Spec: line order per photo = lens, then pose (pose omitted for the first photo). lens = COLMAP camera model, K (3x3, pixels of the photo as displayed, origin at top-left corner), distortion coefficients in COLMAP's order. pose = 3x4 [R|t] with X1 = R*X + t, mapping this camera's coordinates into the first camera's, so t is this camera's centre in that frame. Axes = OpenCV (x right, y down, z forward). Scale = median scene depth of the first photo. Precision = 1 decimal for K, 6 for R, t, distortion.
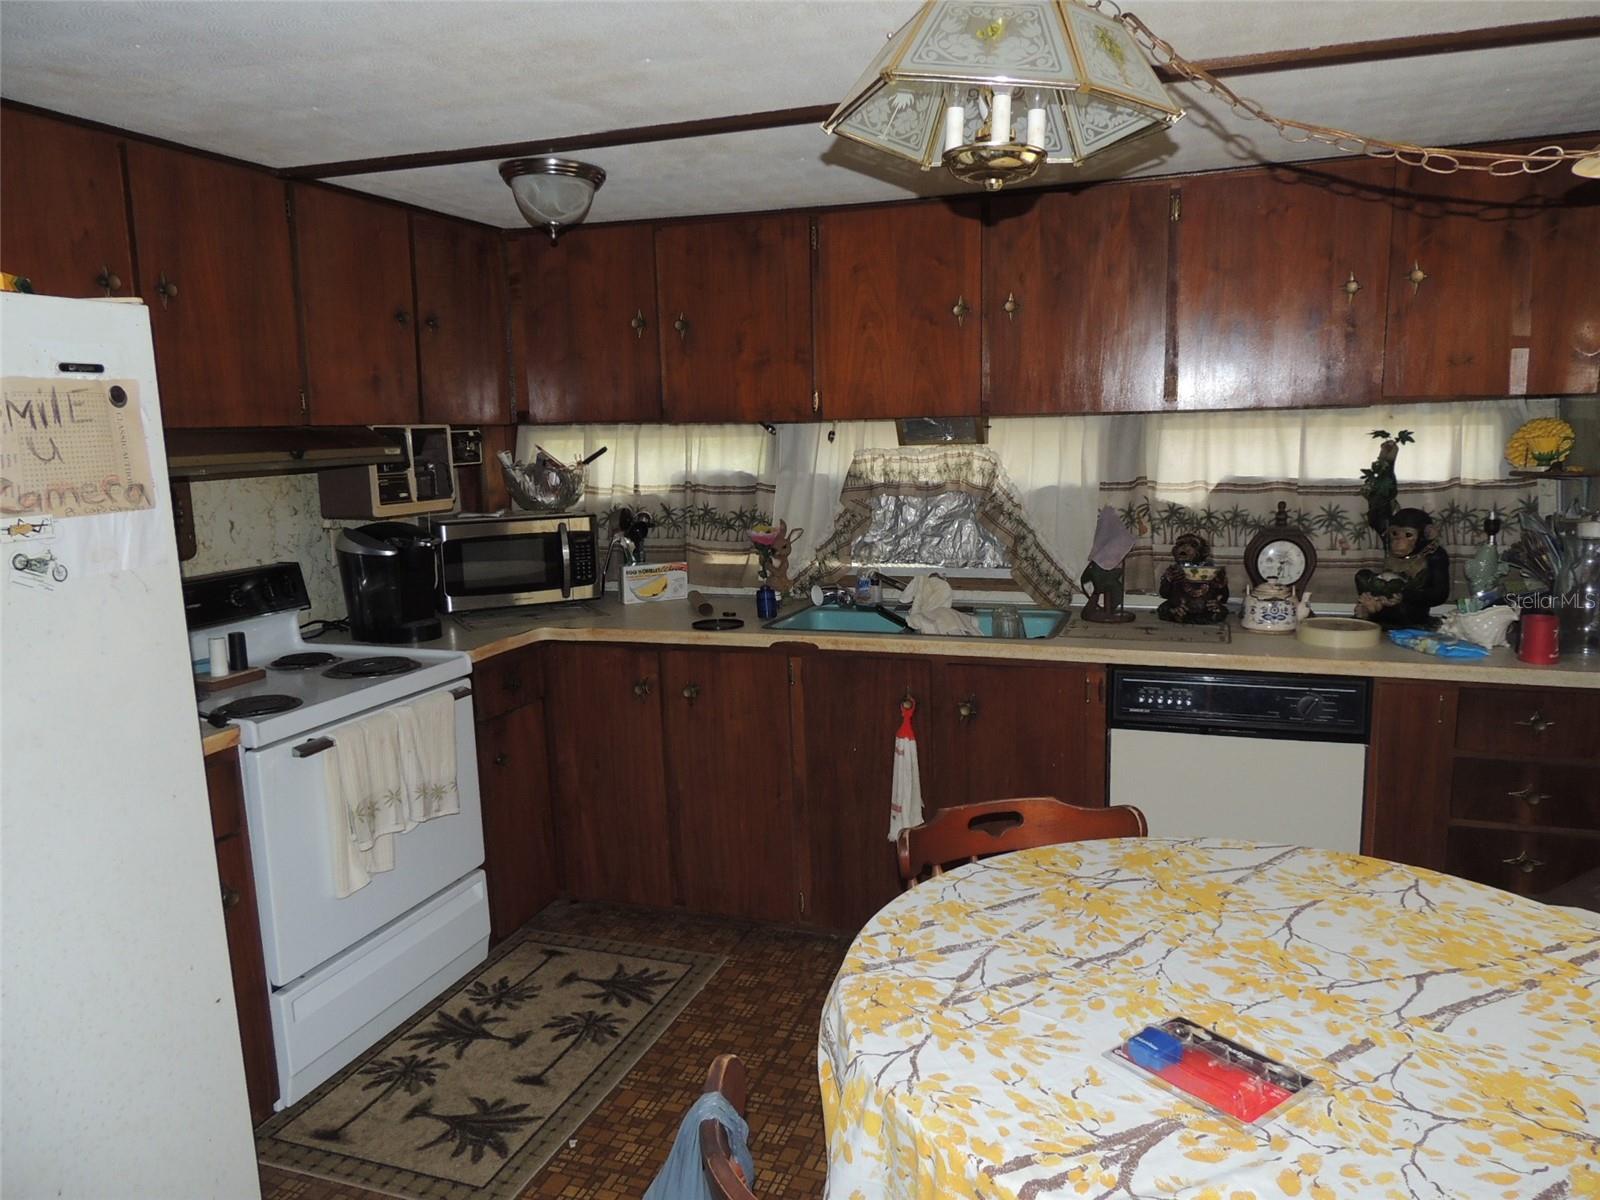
lens RADIAL K [[1138.2, 0, 805.2], [0, 1138.2, 590.8], [0, 0, 1]] dist [-0.021971, 0.002137]
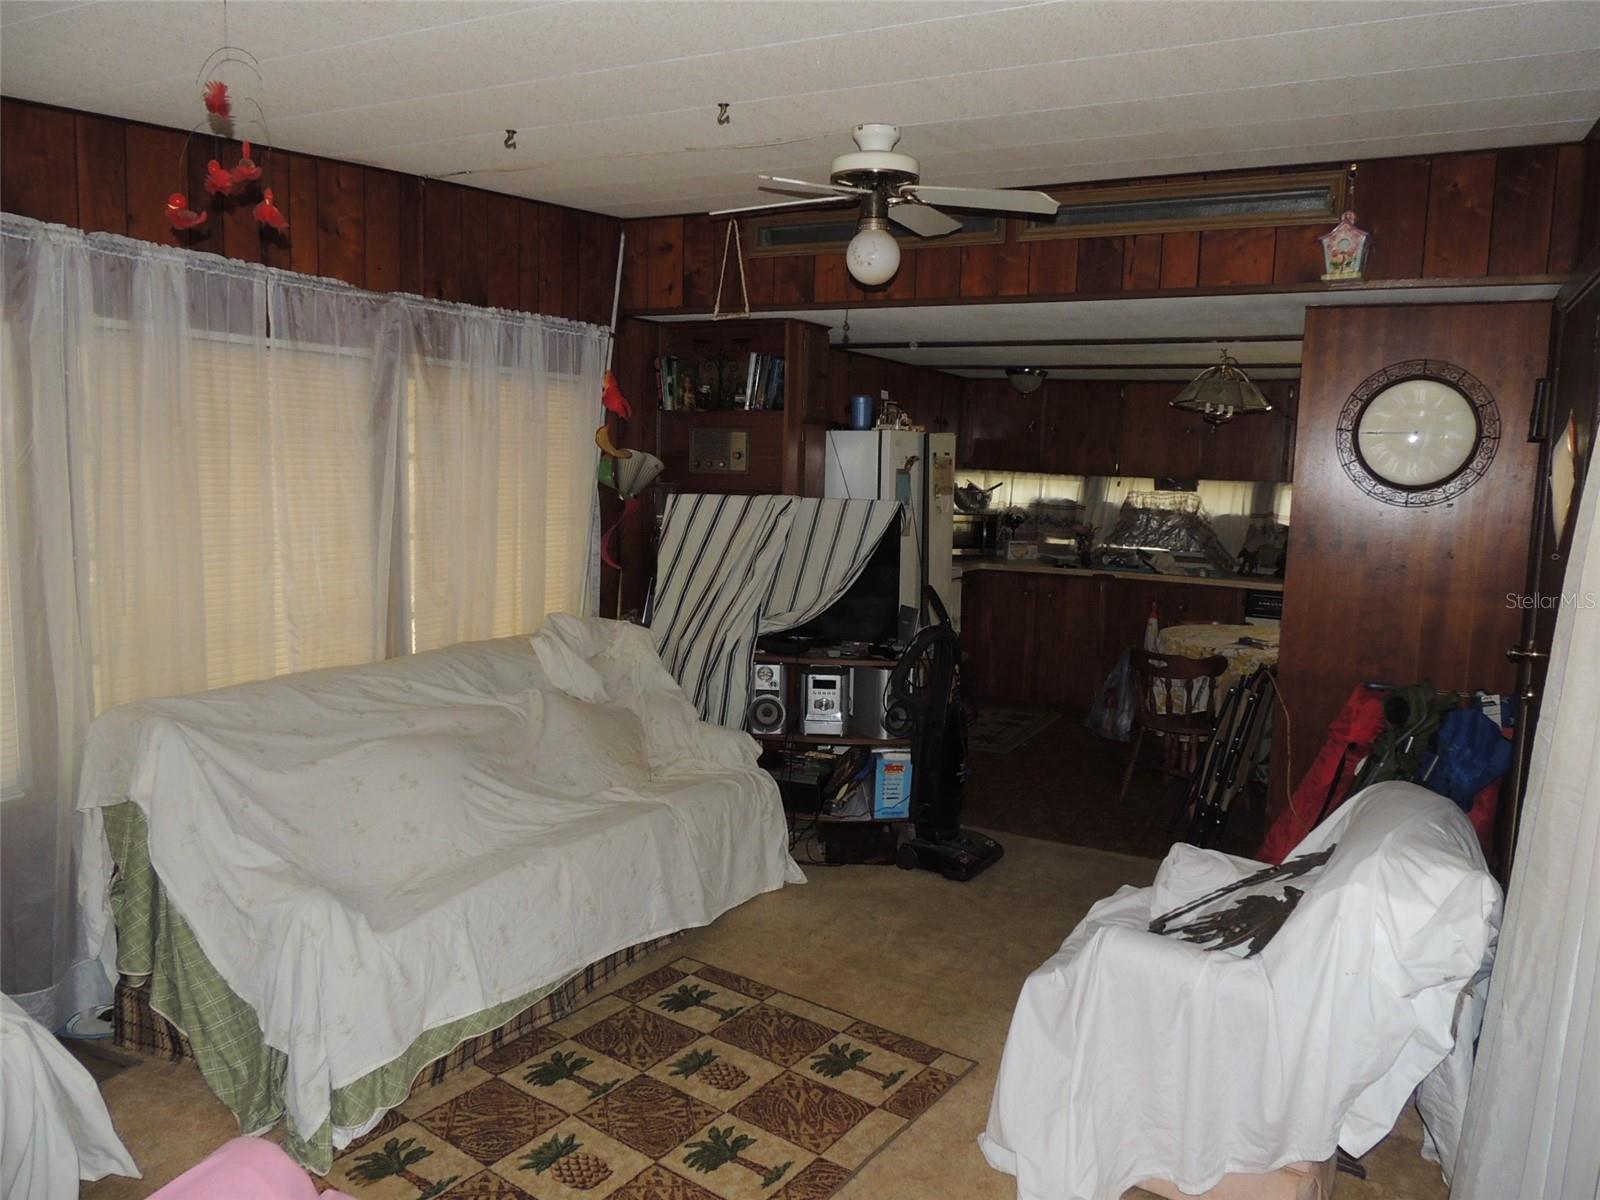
lens RADIAL K [[1138.2, 0, 815.8], [0, 1138.2, 605.5], [0, 0, 1]] dist [-0.021971, 0.002137]
pose [[0.989598, 0.071426, -0.124875, -0.274628], [-0.073403, 0.997238, -0.011301, 0.164405], [0.123723, 0.020350, 0.992108, -1.234475]]
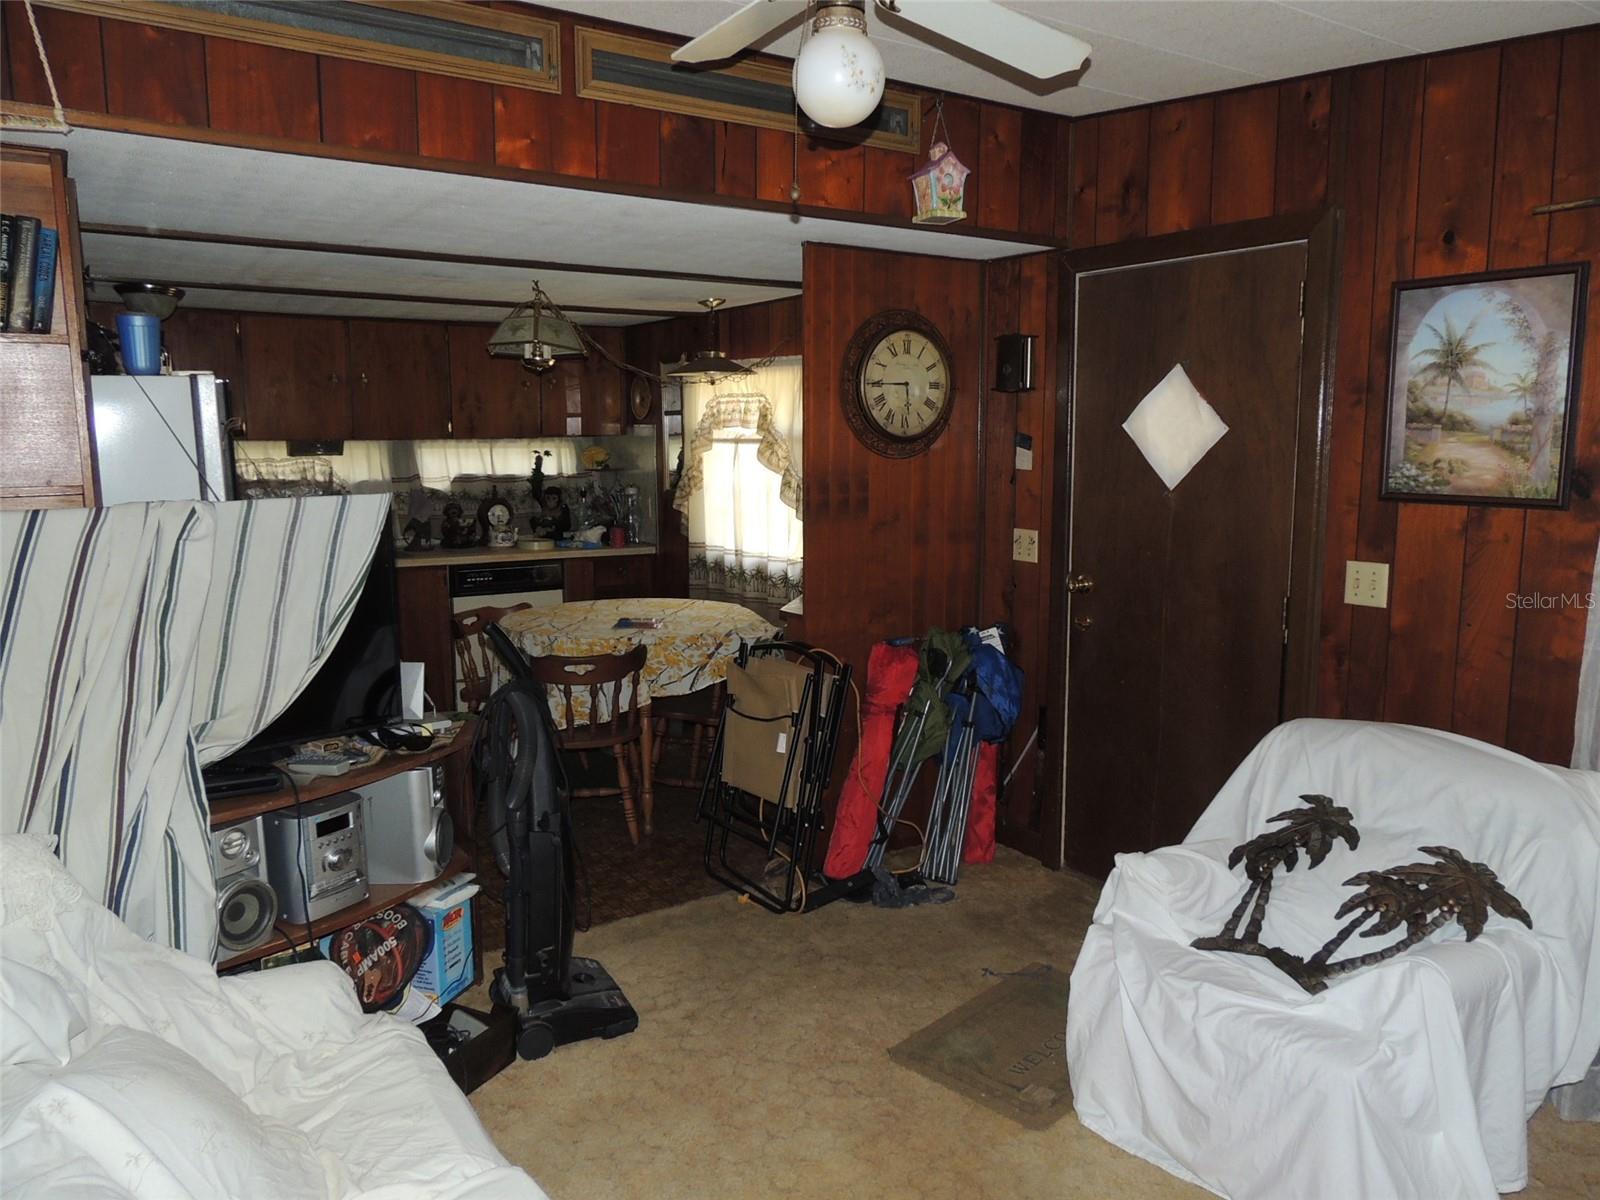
lens RADIAL K [[1138.2, 0, 808.7], [0, 1138.2, 594.1], [0, 0, 1]] dist [-0.021971, 0.002137]
pose [[0.593800, -0.088815, 0.799696, -0.834031], [0.099582, 0.994360, 0.036491, 0.090648], [-0.798427, 0.057967, 0.599295, -0.609371]]
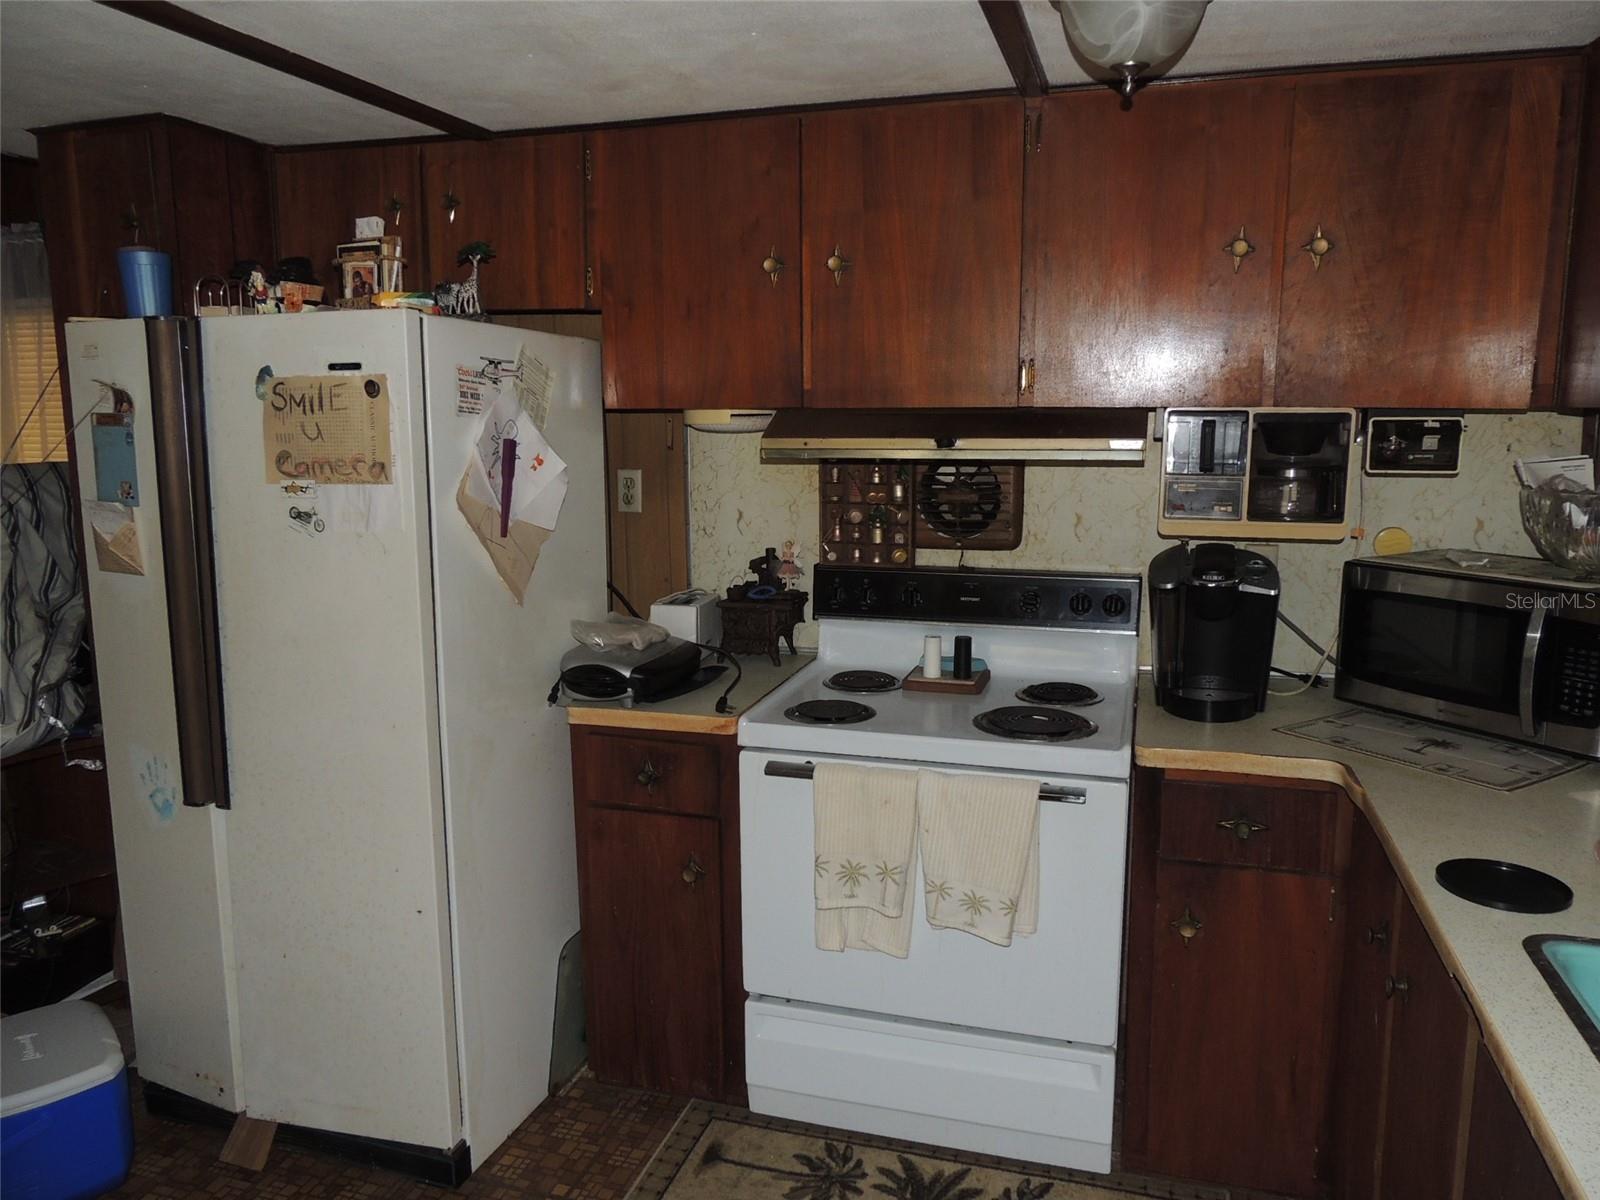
lens RADIAL K [[1138.2, 0, 809.0], [0, 1138.2, 601.6], [0, 0, 1]] dist [-0.021971, 0.002137]
pose [[0.044668, 0.190335, -0.980702, 0.317840], [-0.141117, 0.973041, 0.182421, -0.117962], [0.988985, 0.130245, 0.070323, 0.697945]]
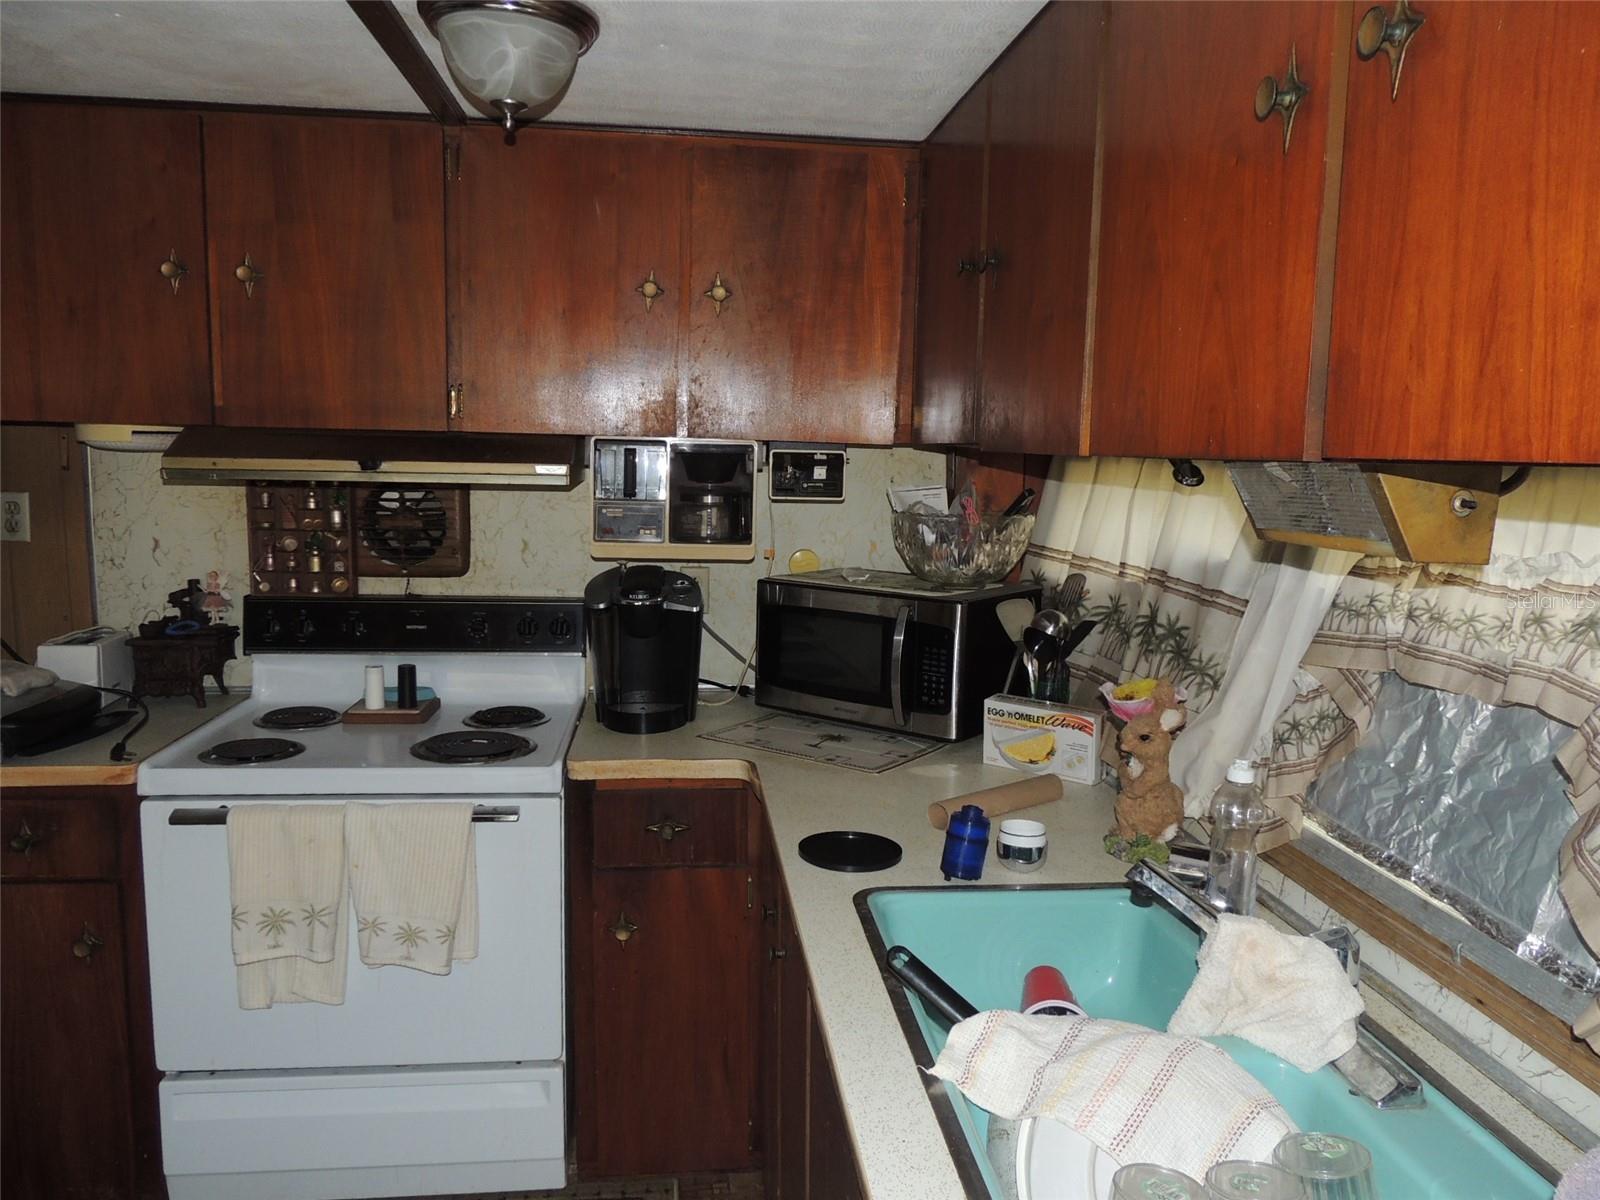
lens RADIAL K [[1138.2, 0, 799.6], [0, 1138.2, 600.7], [0, 0, 1]] dist [-0.021971, 0.002137]
pose [[0.433923, 0.151604, -0.888103, 0.343911], [-0.165775, 0.982345, 0.086695, -0.118966], [0.885567, 0.109606, 0.451395, 0.745462]]
